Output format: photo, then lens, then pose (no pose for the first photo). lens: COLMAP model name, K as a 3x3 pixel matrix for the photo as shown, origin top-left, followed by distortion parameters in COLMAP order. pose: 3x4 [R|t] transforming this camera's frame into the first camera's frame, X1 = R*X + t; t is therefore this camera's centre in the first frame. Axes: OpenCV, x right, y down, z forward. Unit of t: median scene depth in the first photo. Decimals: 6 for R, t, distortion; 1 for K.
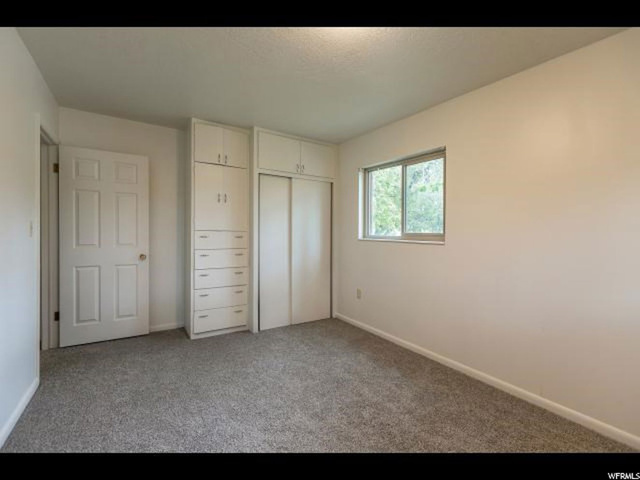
lens RADIAL K [[283.2, 0, 329.6], [0, 283.2, 235.4], [0, 0, 1]] dist [0.000628, 0.000054]
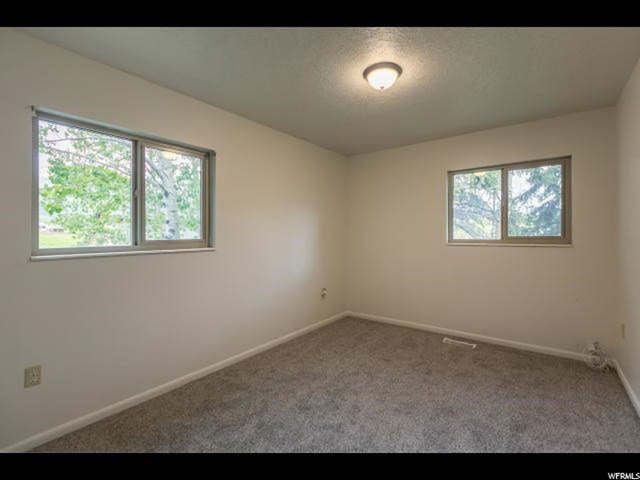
lens RADIAL K [[283.2, 0, 329.6], [0, 283.2, 235.4], [0, 0, 1]] dist [0.000628, 0.000054]
pose [[-0.316581, -0.007776, 0.948534, -0.723528], [0.009607, 0.999889, 0.011403, -0.029993], [-0.948517, 0.012722, -0.316471, 1.012240]]
